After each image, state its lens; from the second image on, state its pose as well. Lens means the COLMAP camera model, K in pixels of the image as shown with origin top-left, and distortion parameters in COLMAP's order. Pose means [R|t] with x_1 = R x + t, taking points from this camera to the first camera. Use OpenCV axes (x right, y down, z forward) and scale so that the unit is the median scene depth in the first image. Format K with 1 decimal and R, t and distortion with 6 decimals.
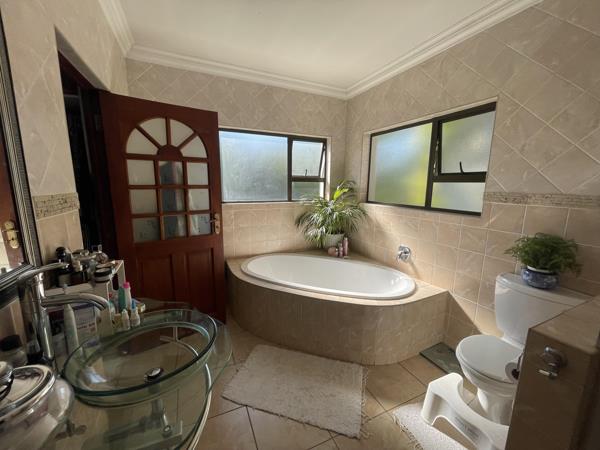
lens RADIAL K [[240.7, 0, 297.6], [0, 240.7, 222.4], [0, 0, 1]] dist [-0.001605, -0.000173]
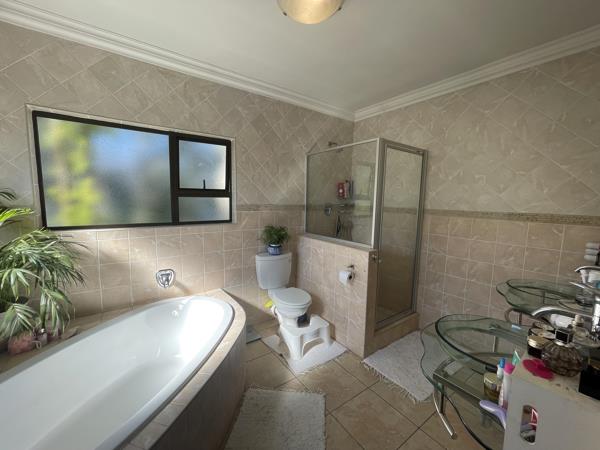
lens RADIAL K [[240.7, 0, 297.9], [0, 240.7, 226.2], [0, 0, 1]] dist [-0.001605, -0.000173]
pose [[-0.177358, -0.116616, 0.977213, -0.577989], [0.148143, 0.978477, 0.143654, -0.132543], [-0.972933, 0.170246, -0.156265, 0.779185]]
